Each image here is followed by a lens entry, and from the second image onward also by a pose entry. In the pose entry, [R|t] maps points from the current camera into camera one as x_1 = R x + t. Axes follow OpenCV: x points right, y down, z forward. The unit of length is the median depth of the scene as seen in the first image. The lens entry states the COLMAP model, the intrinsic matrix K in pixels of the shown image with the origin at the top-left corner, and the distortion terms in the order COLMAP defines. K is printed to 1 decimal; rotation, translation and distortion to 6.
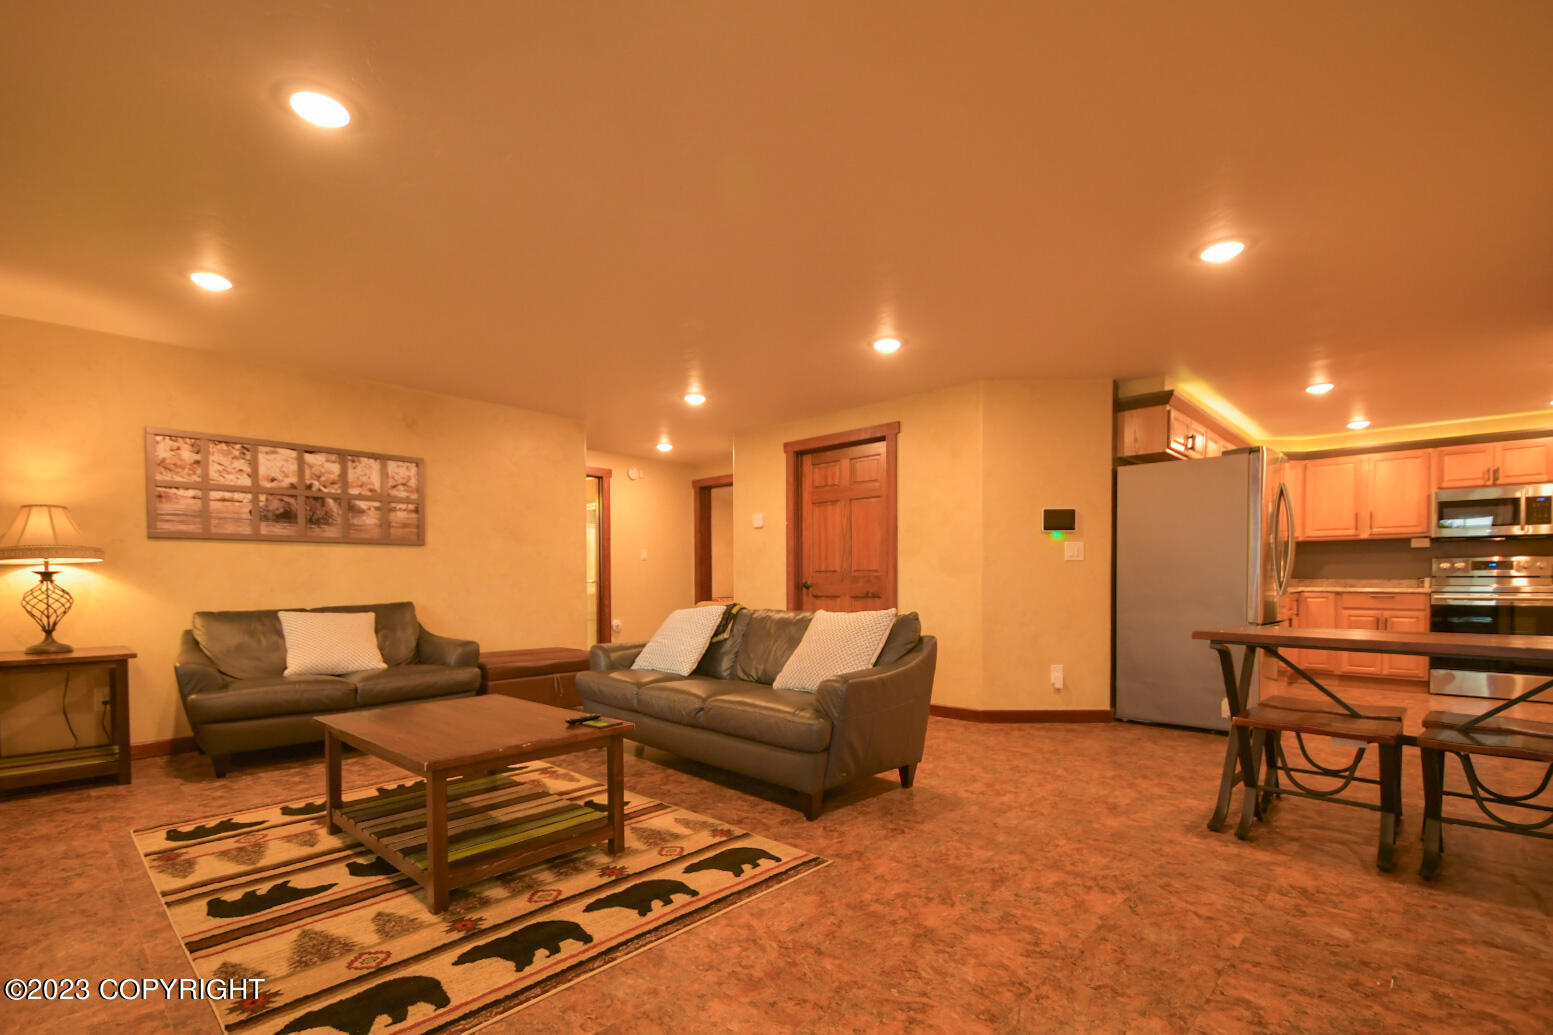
lens RADIAL K [[707.9, 0, 791.3], [0, 707.9, 601.9], [0, 0, 1]] dist [0.026653, -0.017684]
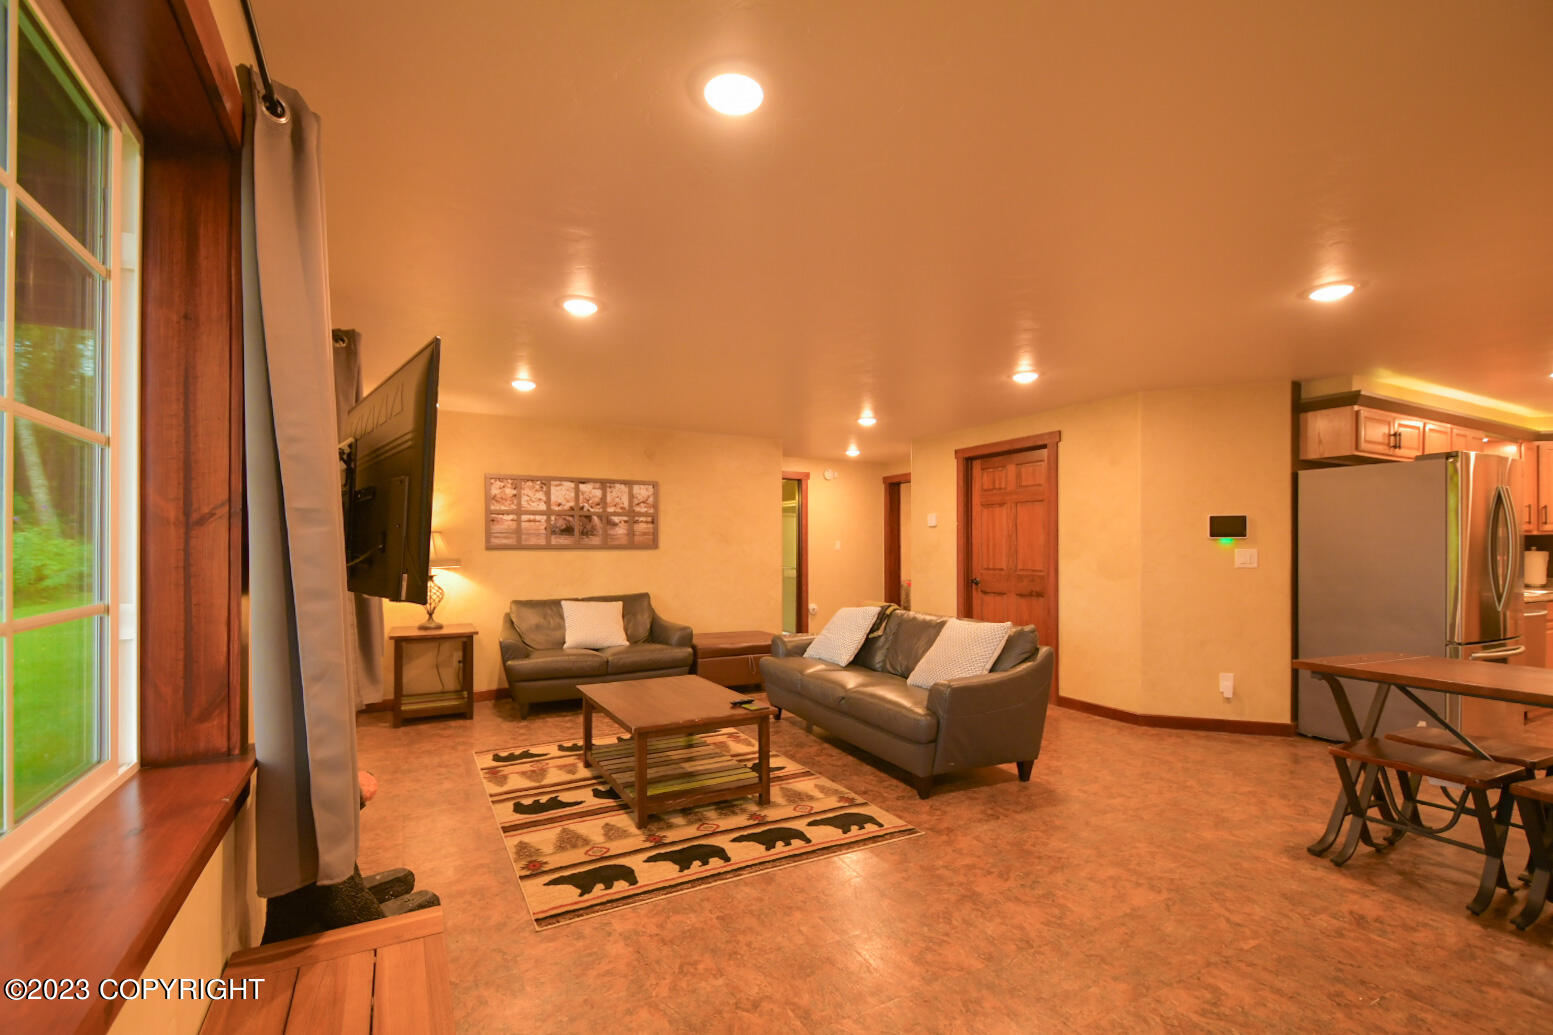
lens RADIAL K [[707.9, 0, 779.8], [0, 707.9, 559.3], [0, 0, 1]] dist [0.026653, -0.017684]
pose [[0.944669, 0.008617, -0.327913, 0.178745], [-0.013081, 0.999849, -0.011409, -0.078037], [0.327765, 0.015067, 0.944639, -0.216000]]
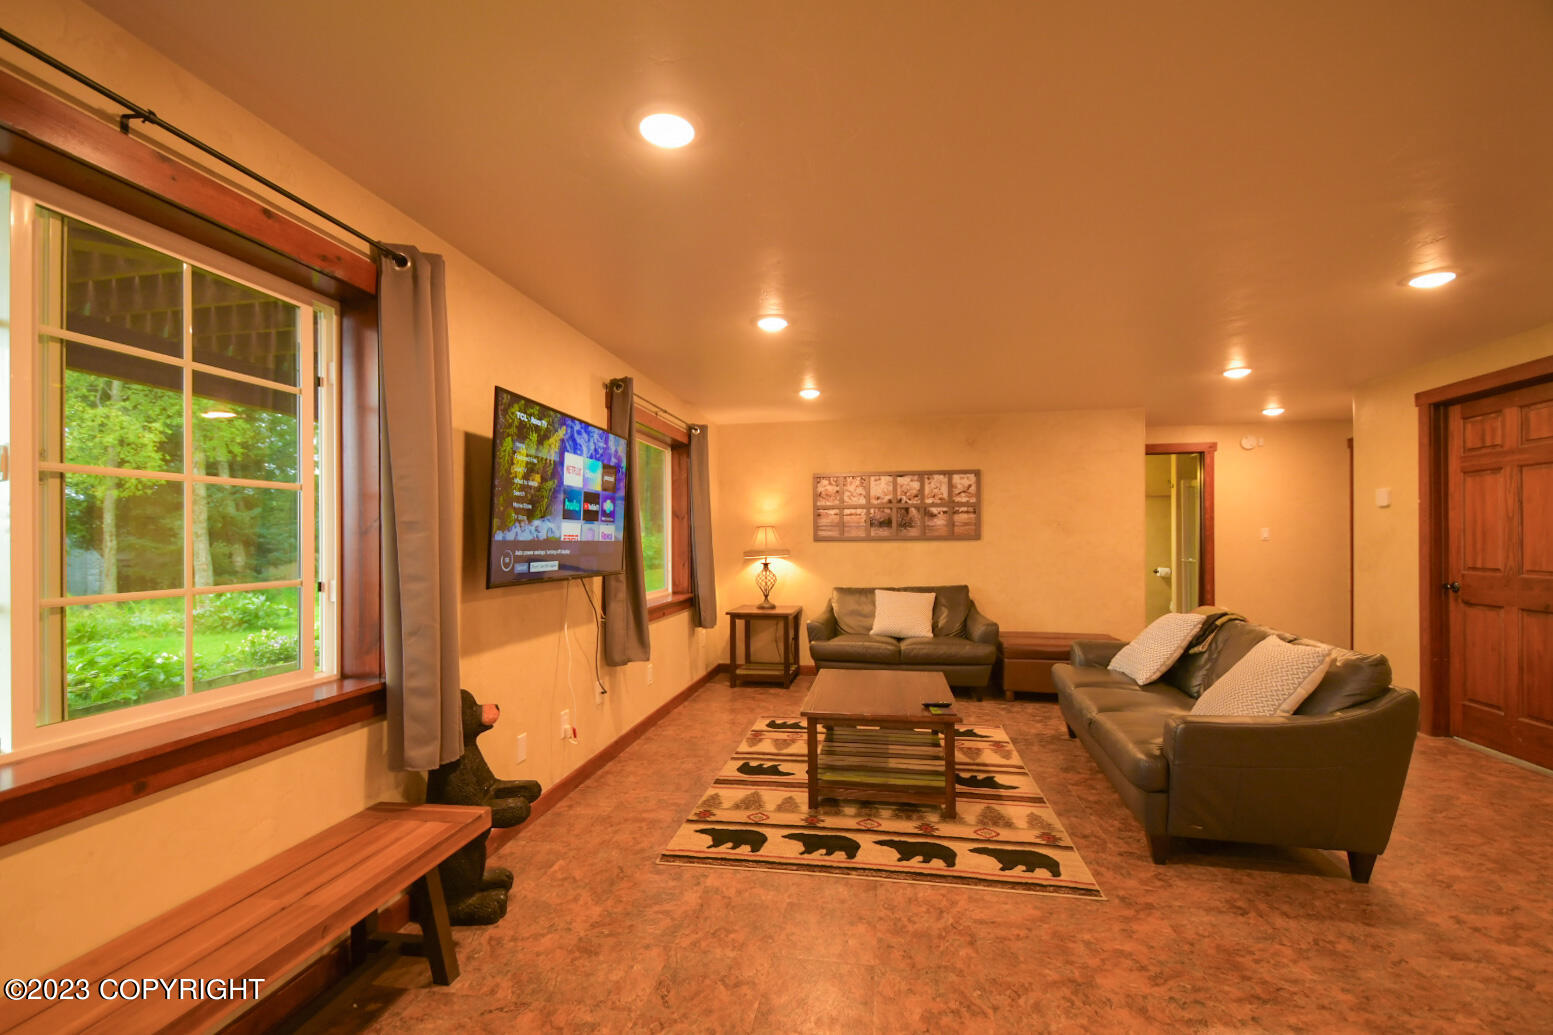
lens RADIAL K [[707.9, 0, 754.0], [0, 707.9, 553.0], [0, 0, 1]] dist [0.026653, -0.017684]
pose [[0.528097, 0.019508, -0.848960, 0.513275], [-0.021913, 0.999716, 0.009341, -0.095085], [0.848902, 0.013670, 0.528374, 0.037857]]
